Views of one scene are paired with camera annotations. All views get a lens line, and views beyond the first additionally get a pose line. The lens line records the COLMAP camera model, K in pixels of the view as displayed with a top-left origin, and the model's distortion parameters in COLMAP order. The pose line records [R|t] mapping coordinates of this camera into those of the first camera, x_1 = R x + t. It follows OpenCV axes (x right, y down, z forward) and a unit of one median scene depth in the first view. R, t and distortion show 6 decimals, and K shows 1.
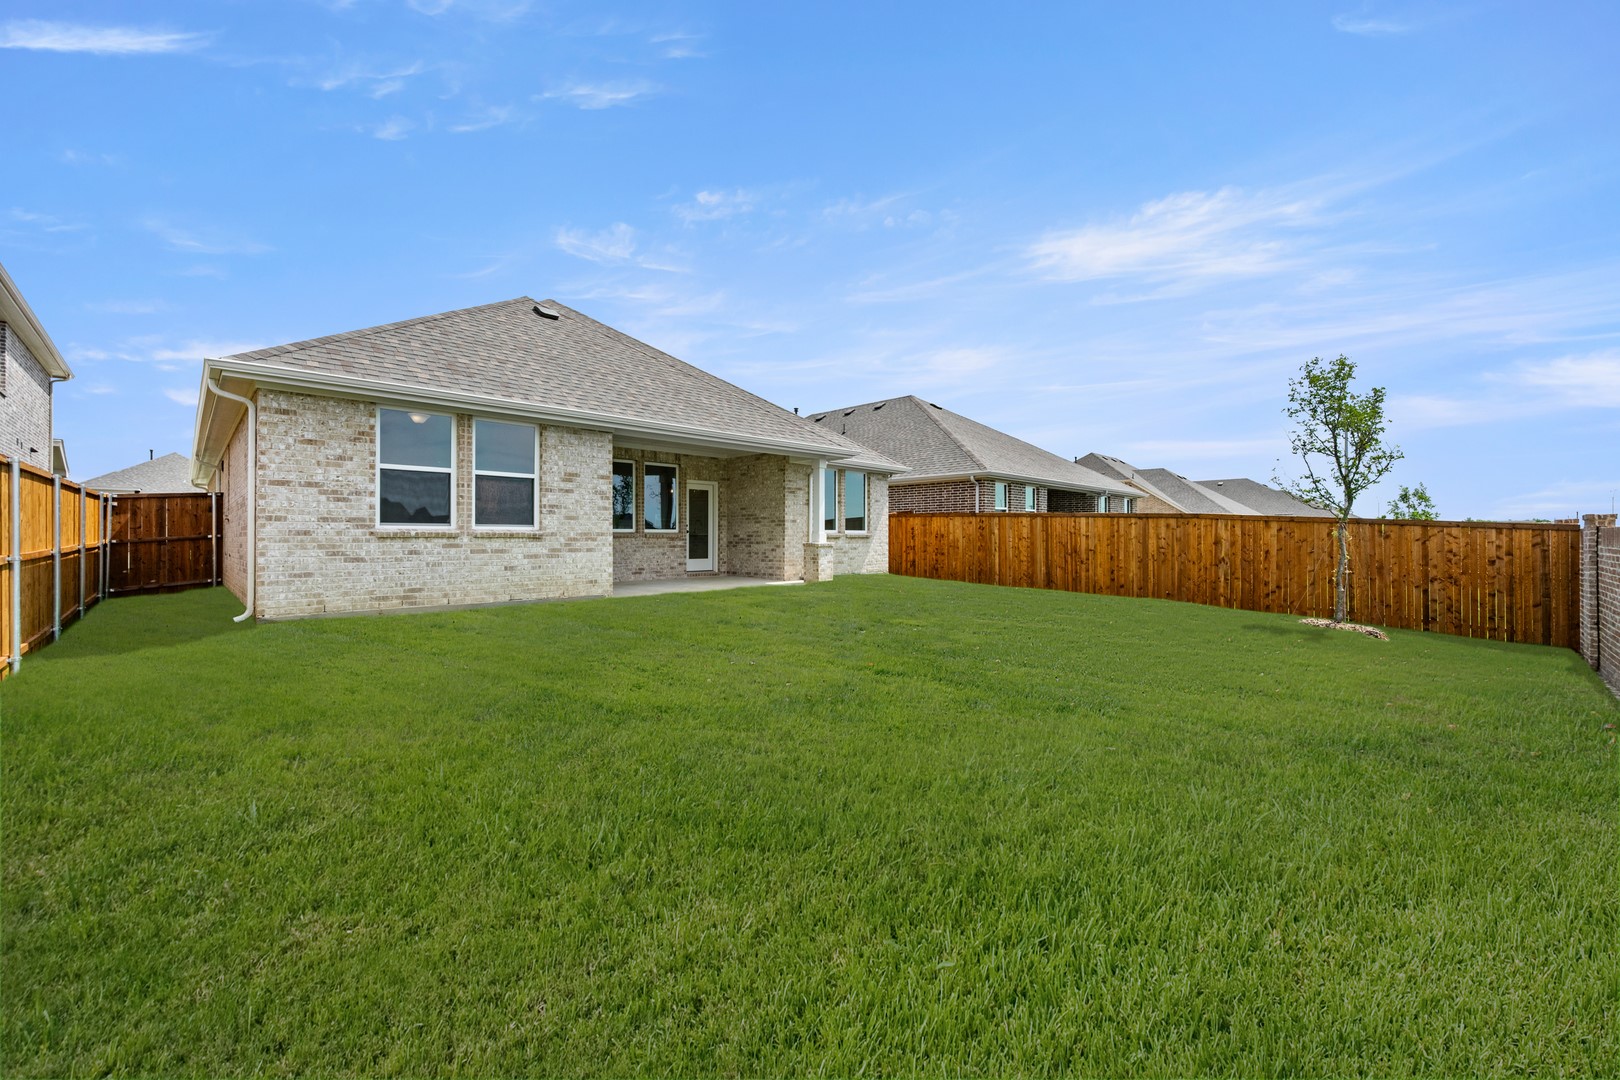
lens RADIAL K [[637.4, 0, 808.1], [0, 637.4, 529.8], [0, 0, 1]] dist [-0.001029, 0.000314]
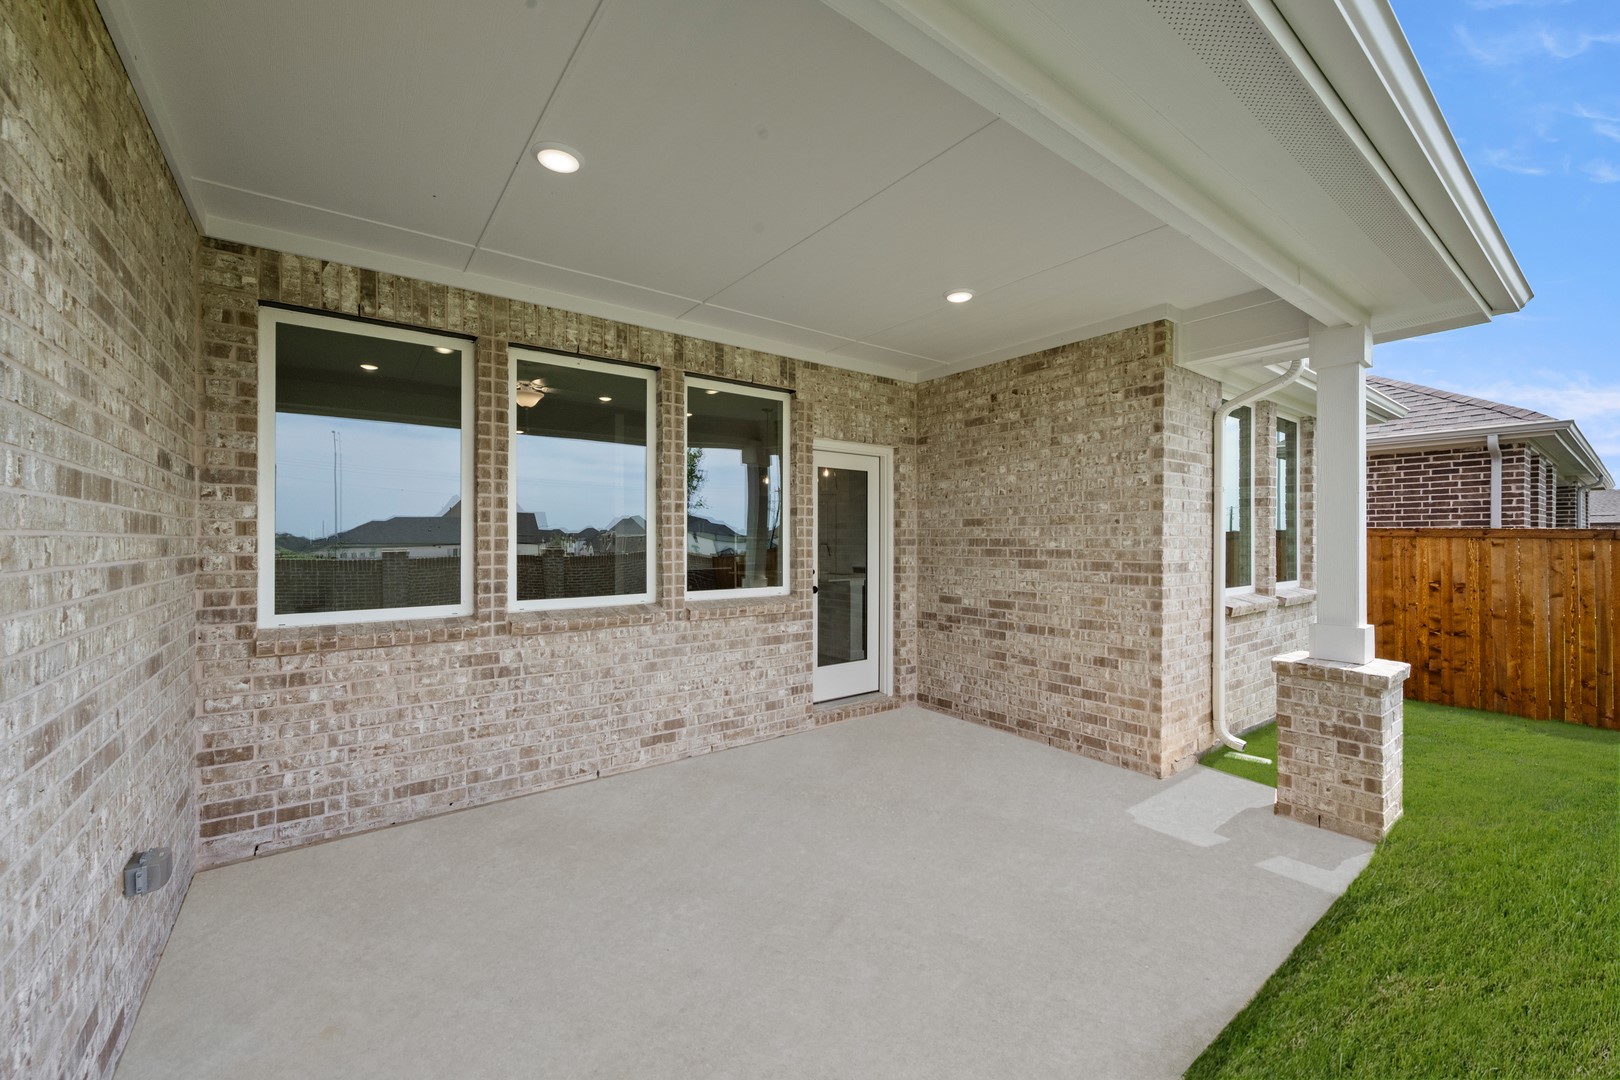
lens RADIAL K [[637.4, 0, 814.7], [0, 637.4, 536.3], [0, 0, 1]] dist [-0.001029, 0.000314]
pose [[0.991148, 0.000207, -0.132760, -0.154147], [0.000918, 0.999964, 0.008412, -0.031166], [0.132757, -0.008459, 0.991112, 0.707839]]
